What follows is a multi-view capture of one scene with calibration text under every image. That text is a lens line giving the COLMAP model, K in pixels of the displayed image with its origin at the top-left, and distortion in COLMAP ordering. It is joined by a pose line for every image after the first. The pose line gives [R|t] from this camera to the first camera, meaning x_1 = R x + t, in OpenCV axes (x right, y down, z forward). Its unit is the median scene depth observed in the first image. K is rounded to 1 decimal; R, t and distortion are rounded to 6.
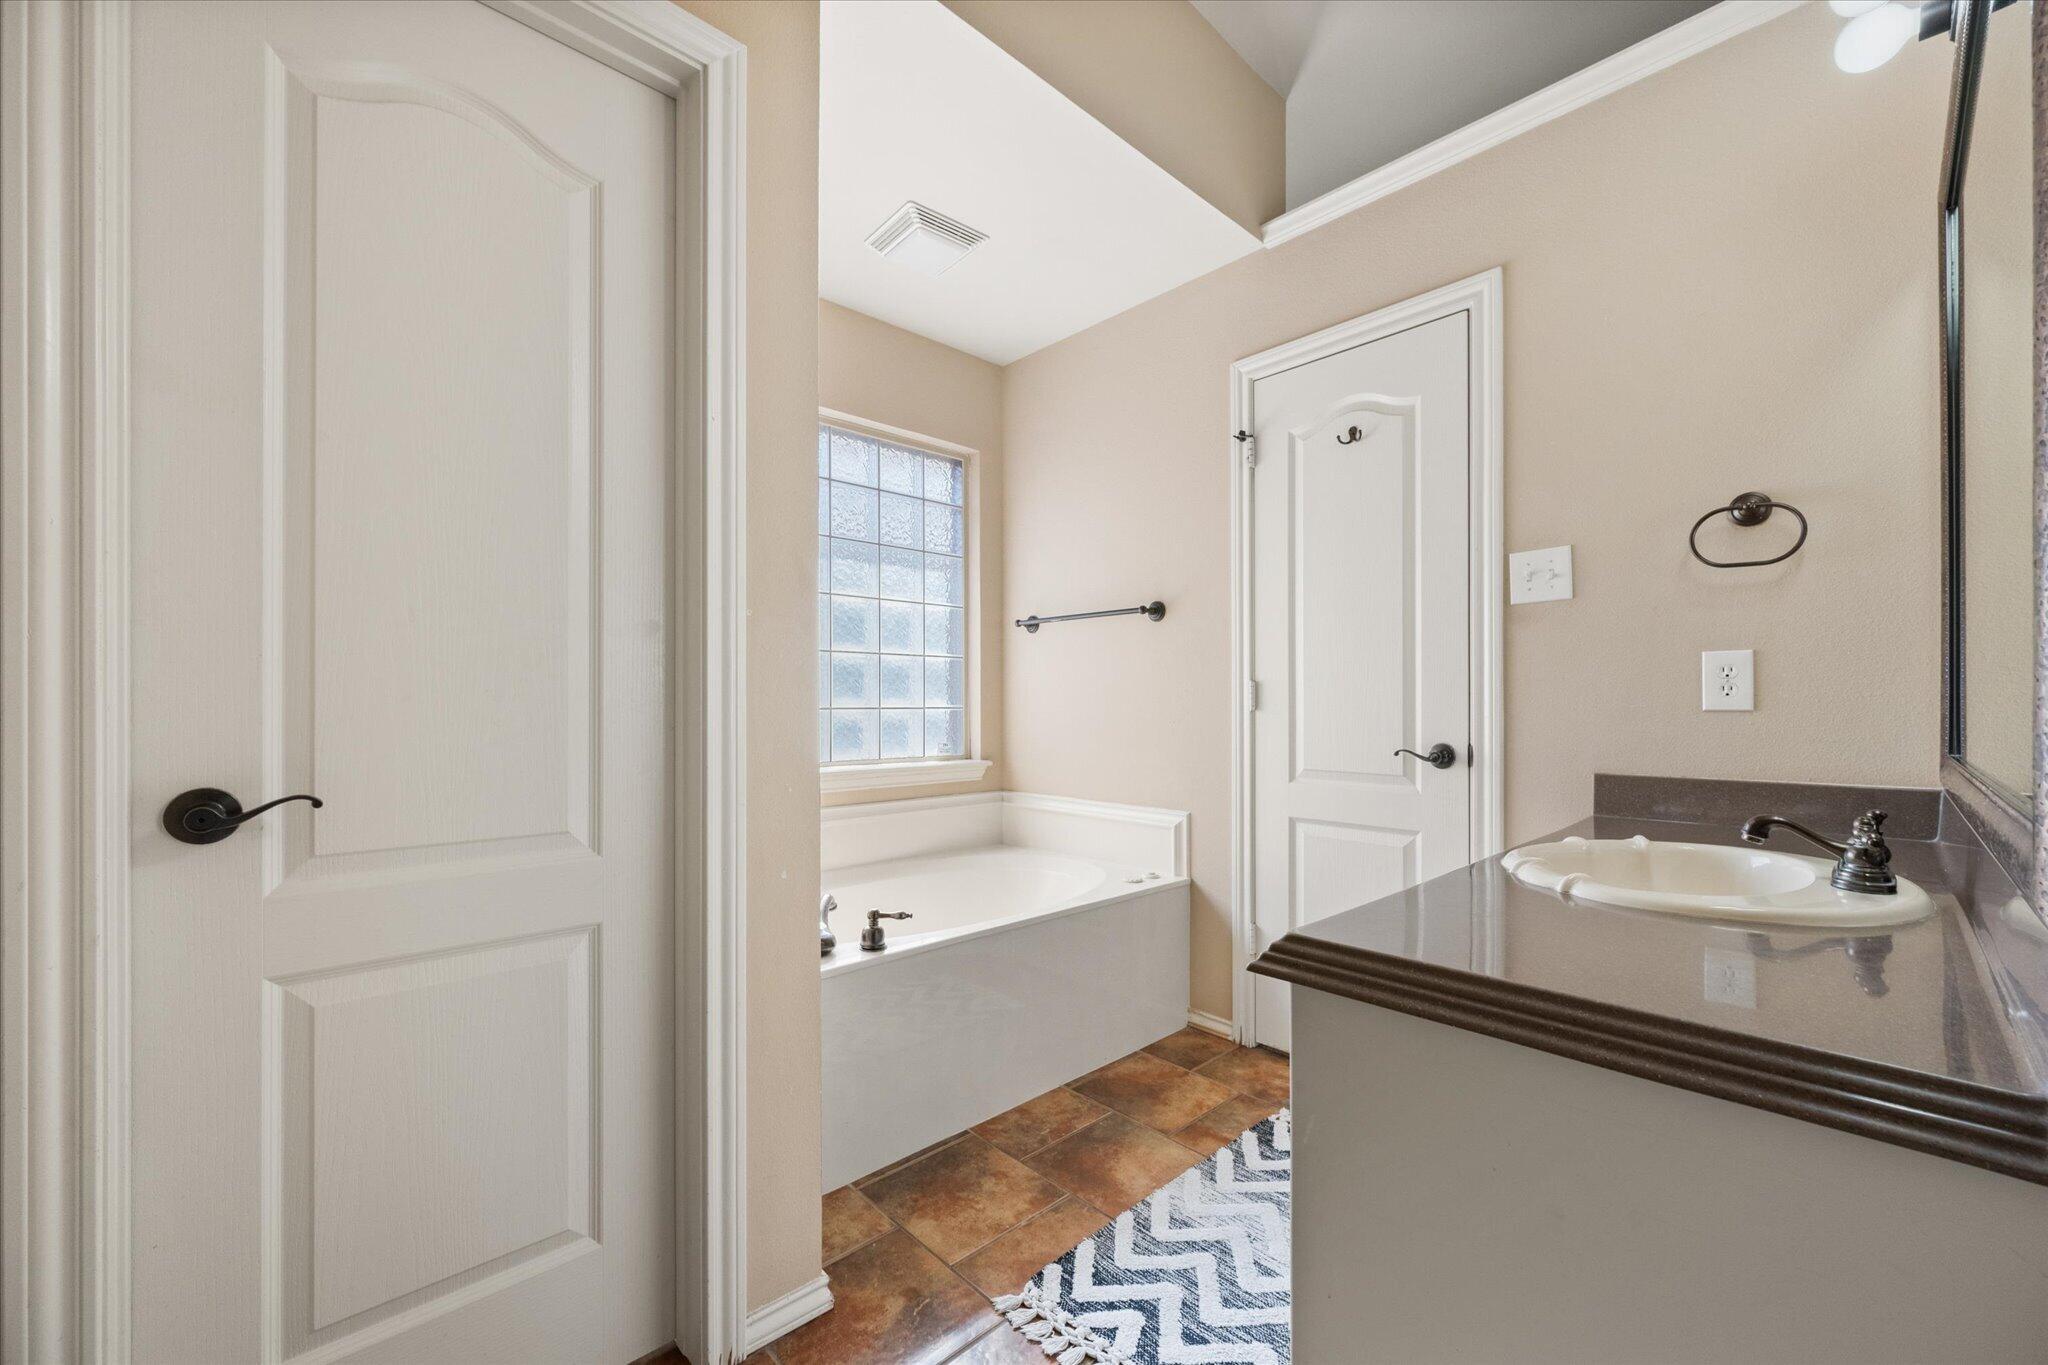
lens RADIAL K [[812.4, 0, 1024.2], [0, 812.4, 696.6], [0, 0, 1]] dist [0.002658, -0.000285]
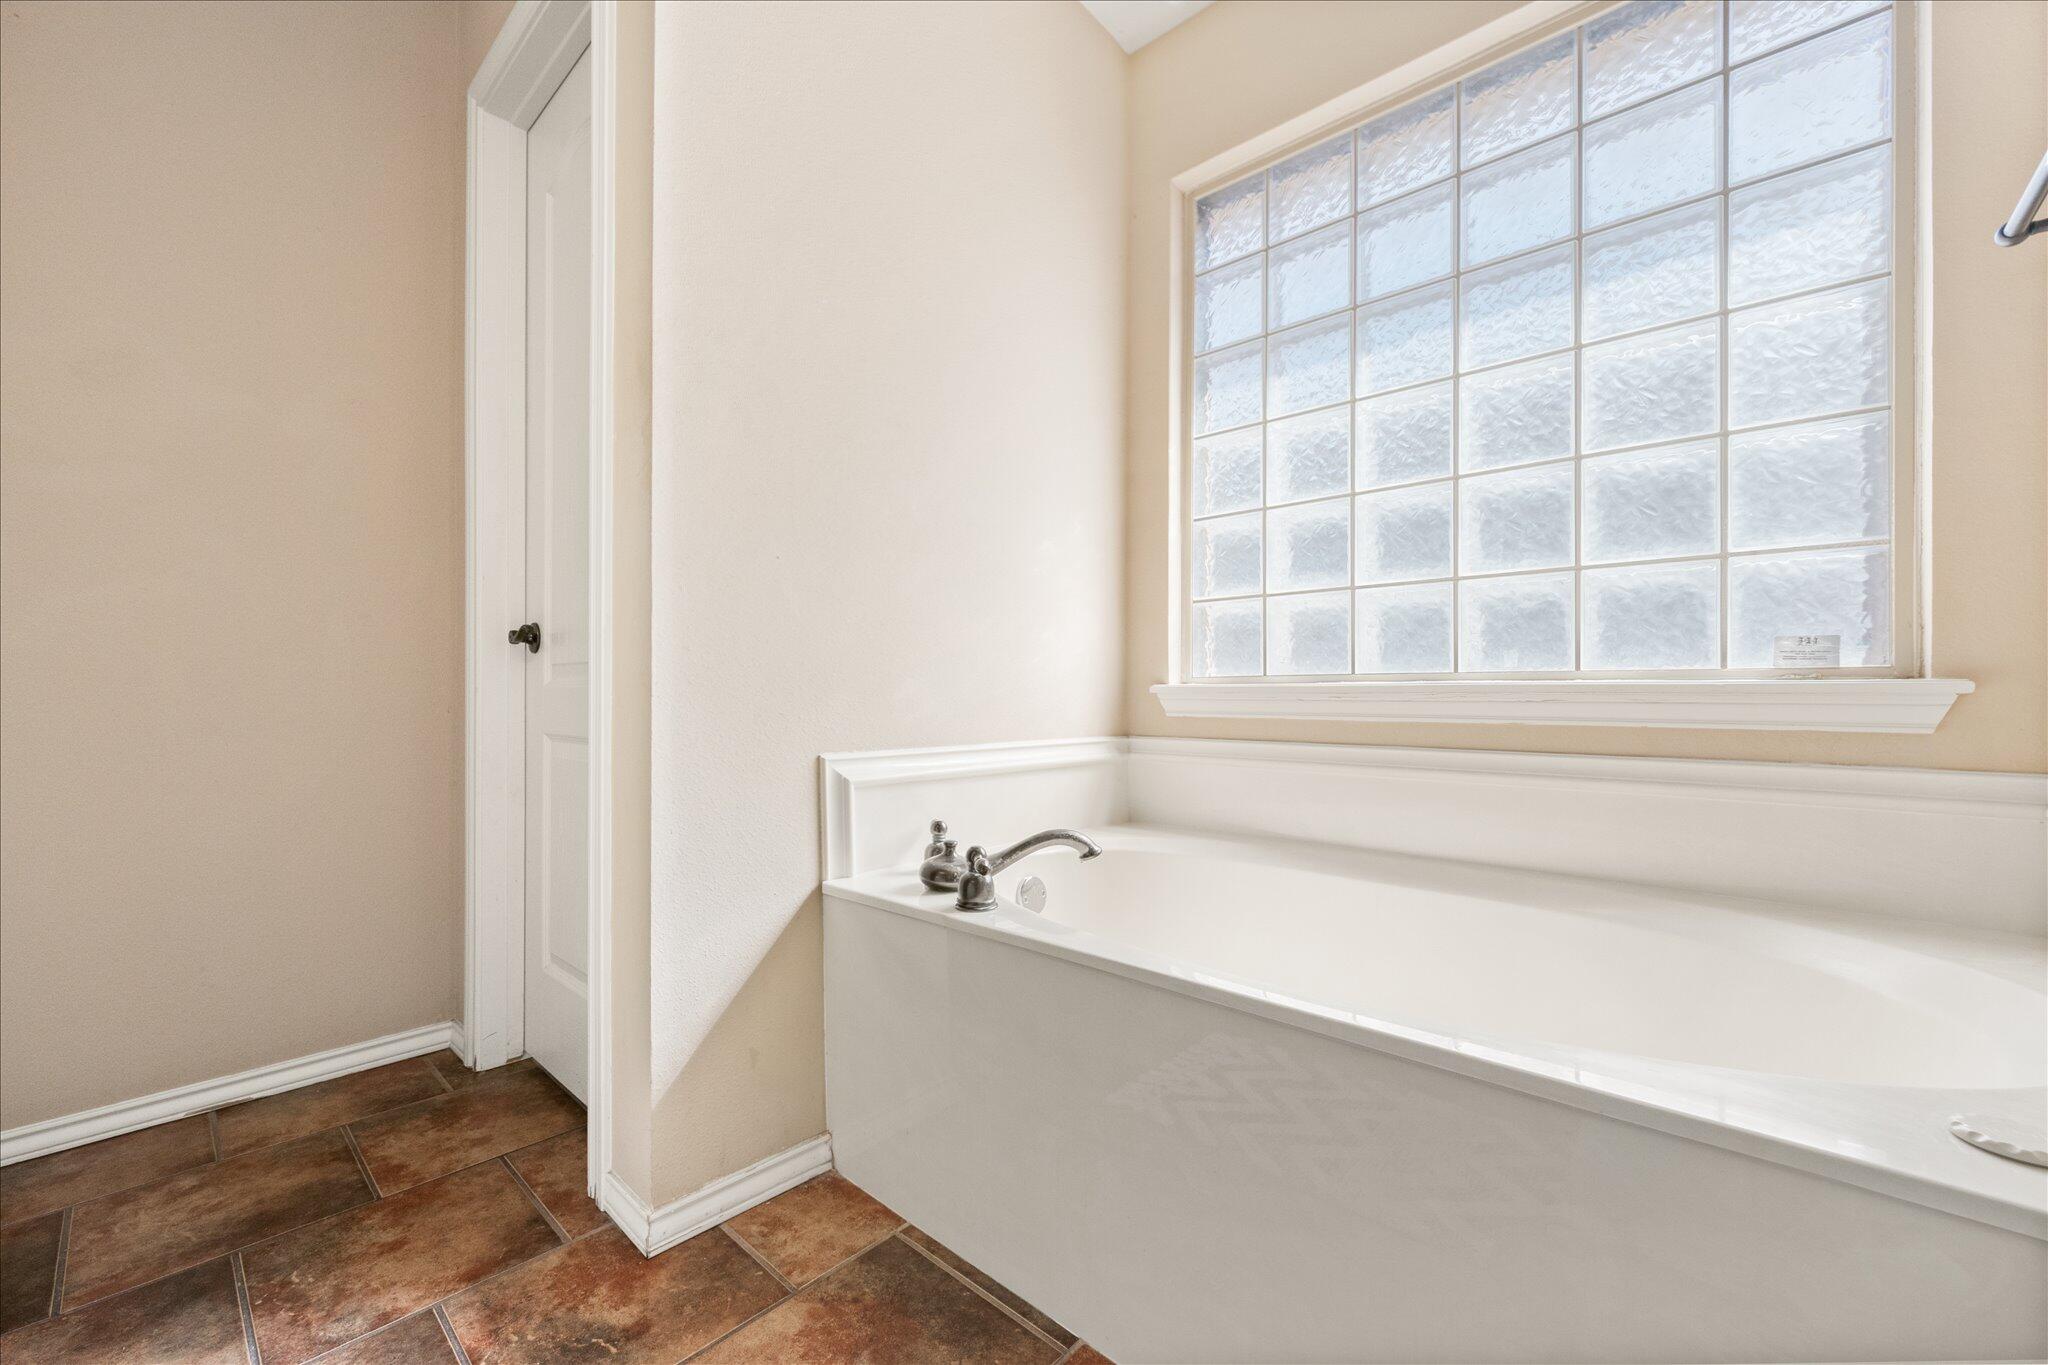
lens RADIAL K [[812.4, 0, 1019.4], [0, 812.4, 696.2], [0, 0, 1]] dist [0.002658, -0.000285]
pose [[0.074278, -0.002398, -0.997235, 0.621896], [0.004100, 0.999989, -0.002099, 0.198567], [0.997229, -0.003933, 0.074287, 1.348953]]
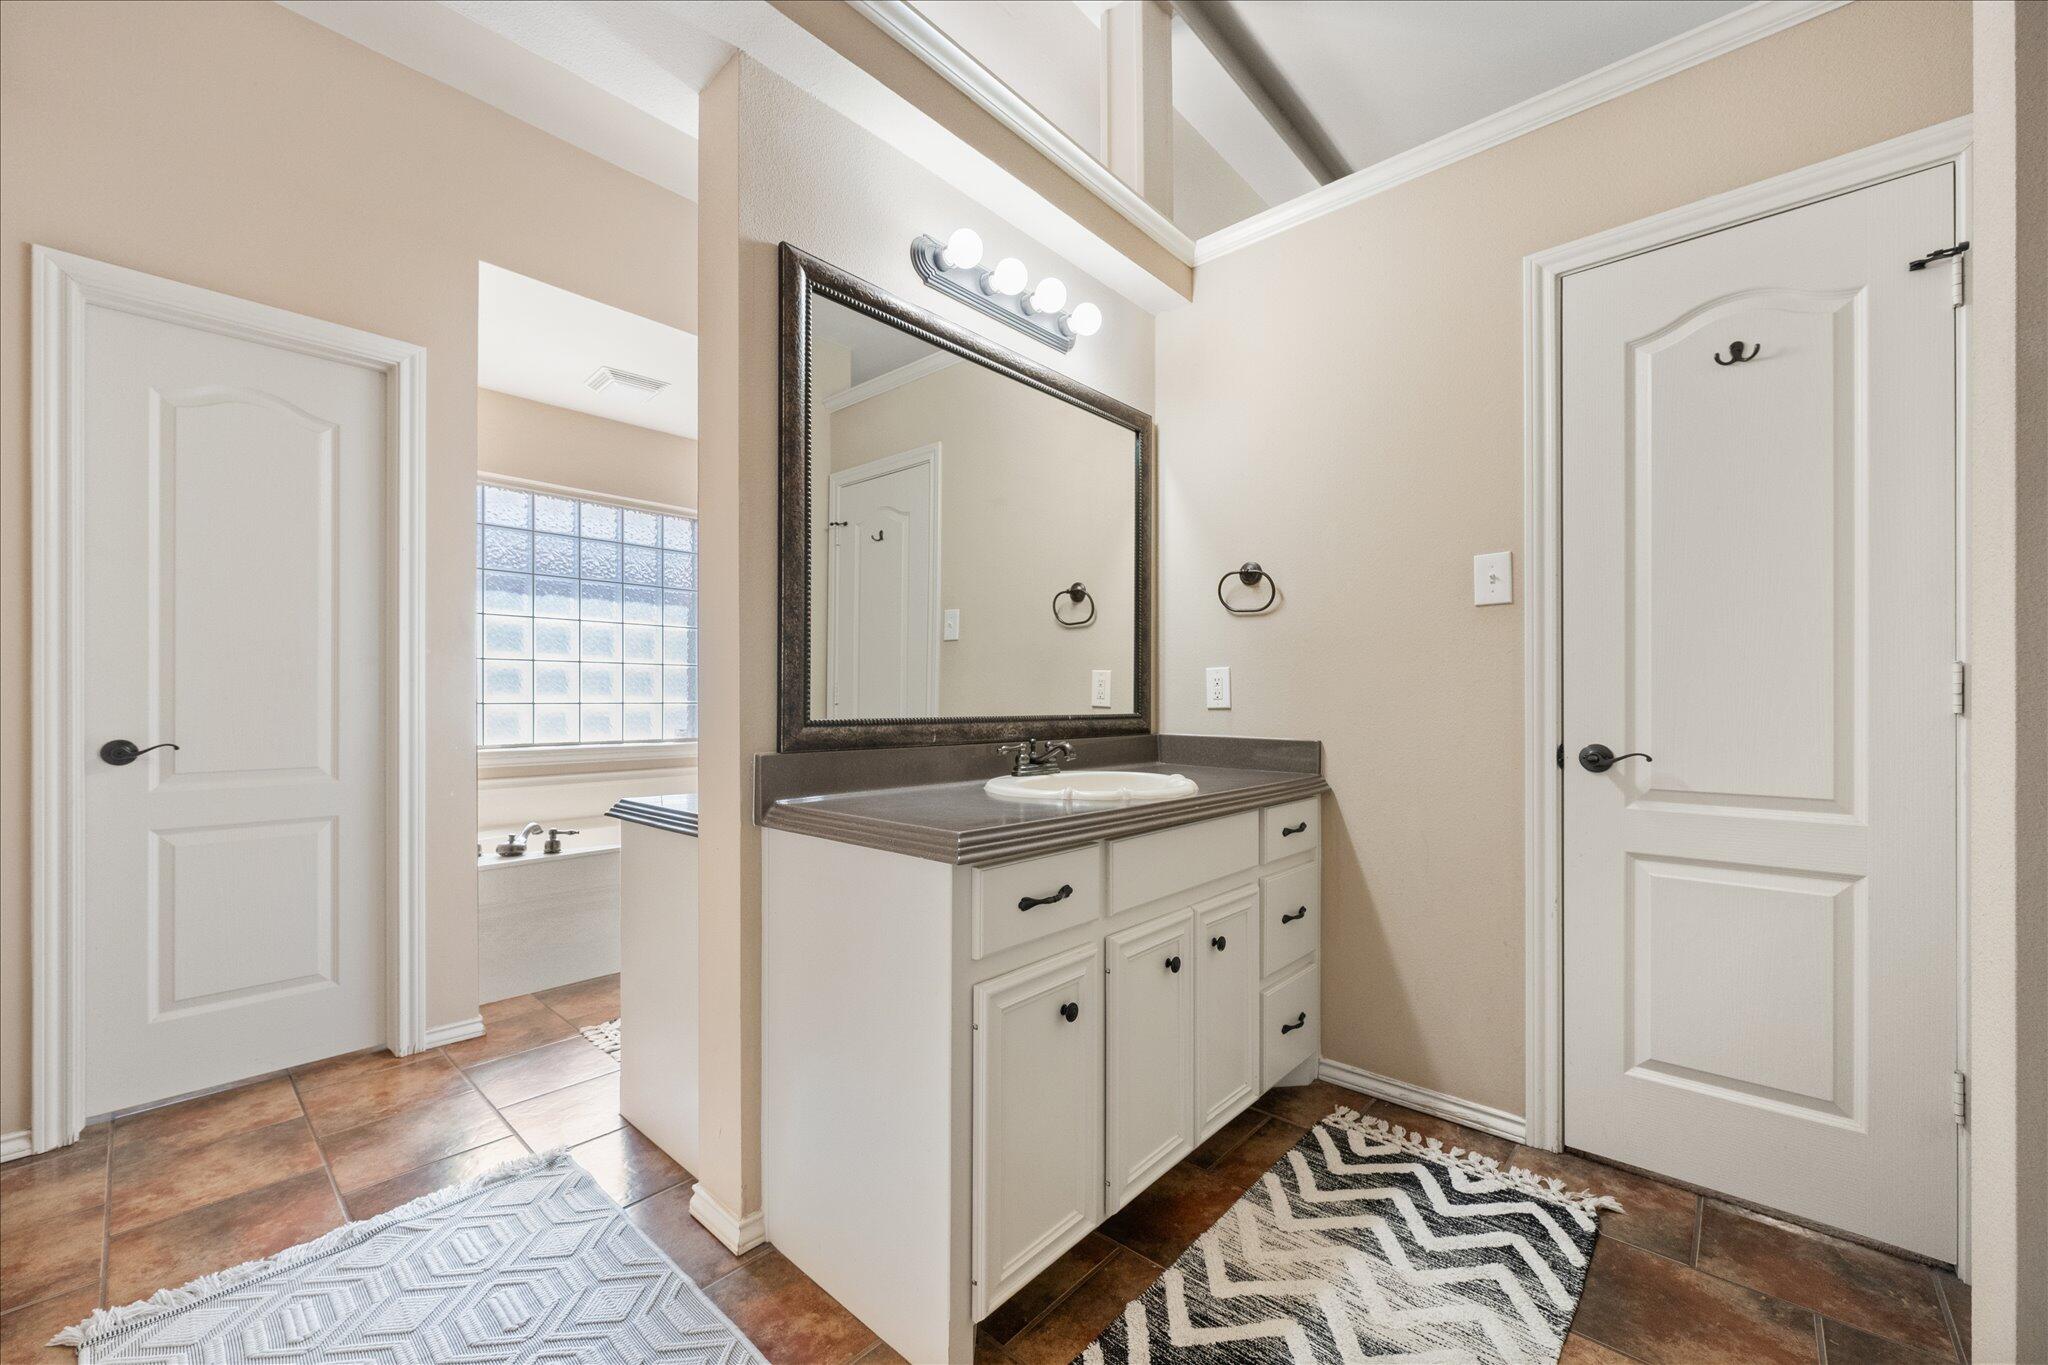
lens RADIAL K [[812.4, 0, 1012.5], [0, 812.4, 699.1], [0, 0, 1]] dist [0.002658, -0.000285]
pose [[0.997653, 0.008554, 0.067932, 0.829904], [-0.009267, 0.999905, 0.010185, -0.026089], [-0.067838, -0.010790, 0.997638, -0.903918]]
